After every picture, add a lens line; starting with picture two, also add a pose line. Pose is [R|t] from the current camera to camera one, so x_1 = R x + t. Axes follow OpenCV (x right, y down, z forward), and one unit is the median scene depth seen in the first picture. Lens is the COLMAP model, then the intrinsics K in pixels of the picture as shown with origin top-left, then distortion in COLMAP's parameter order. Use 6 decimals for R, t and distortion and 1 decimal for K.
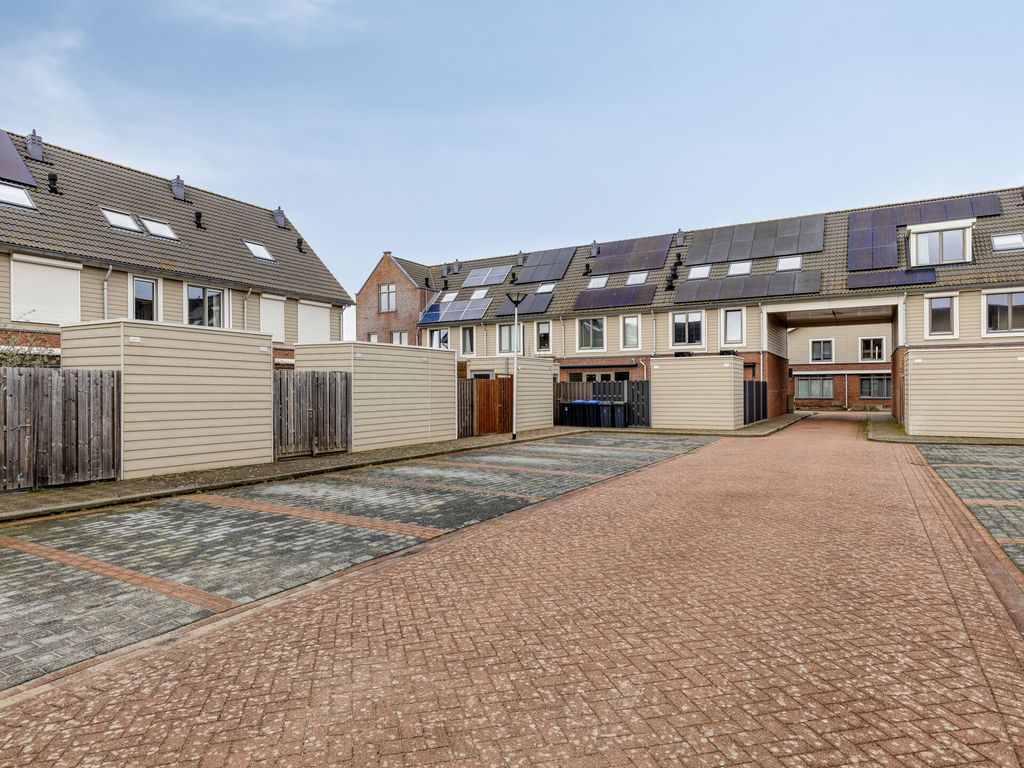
lens RADIAL K [[619.8, 0, 504.7], [0, 619.8, 380.3], [0, 0, 1]] dist [0.001854, 0.000050]
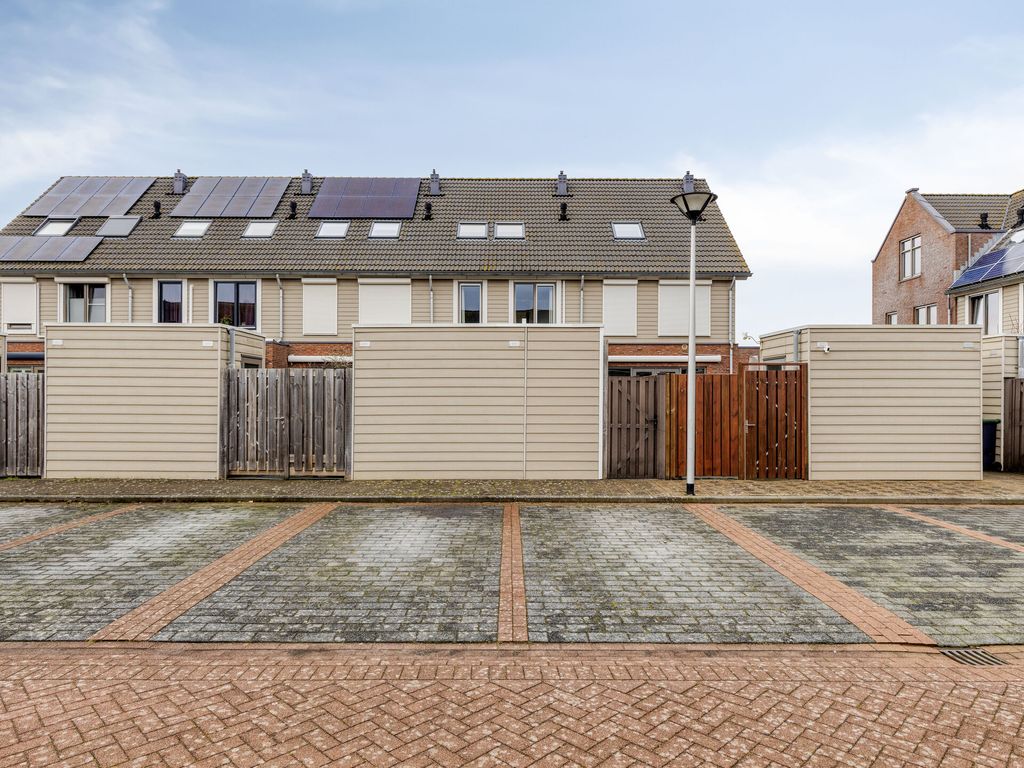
lens RADIAL K [[619.8, 0, 504.7], [0, 619.8, 380.3], [0, 0, 1]] dist [0.001854, 0.000050]
pose [[0.509628, -0.015677, -0.860252, 0.279091], [0.009763, 0.999875, -0.012438, 0.007013], [0.860339, -0.002060, 0.509717, 0.472620]]
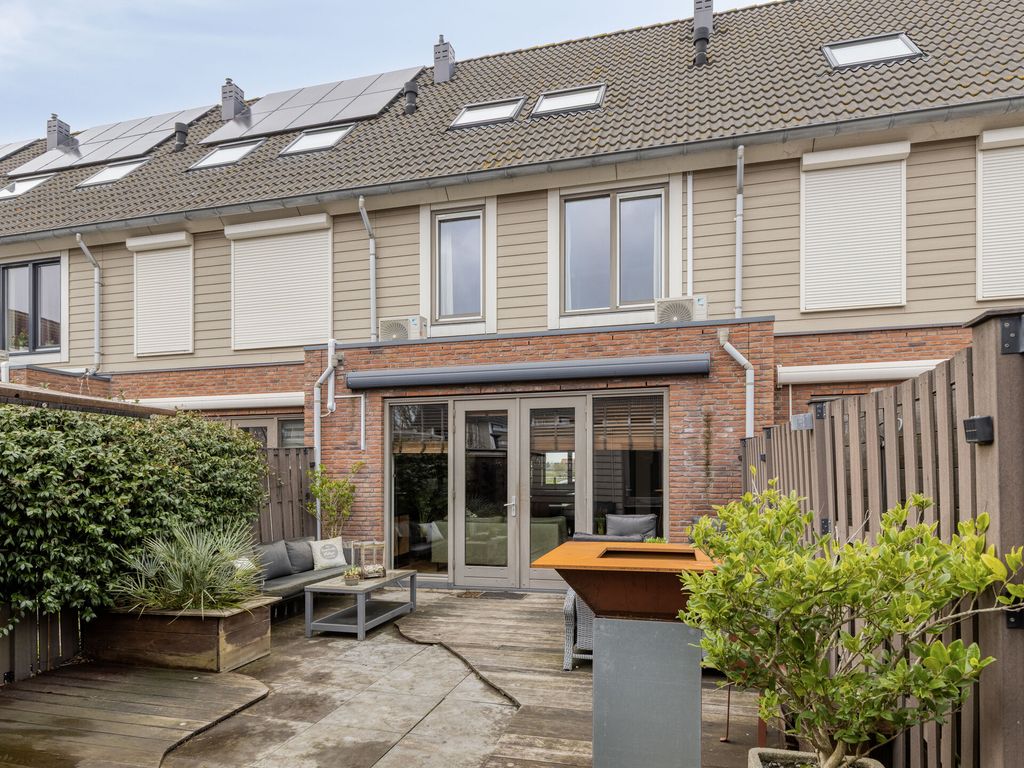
lens RADIAL K [[627.9, 0, 514.2], [0, 627.9, 461.1], [0, 0, 1]] dist [0.003169, -0.002076]
pose [[0.259747, -0.015708, -0.965549, -0.138815], [0.021257, 0.999718, -0.010545, 0.011781], [0.965443, -0.017786, 0.260008, 0.817074]]
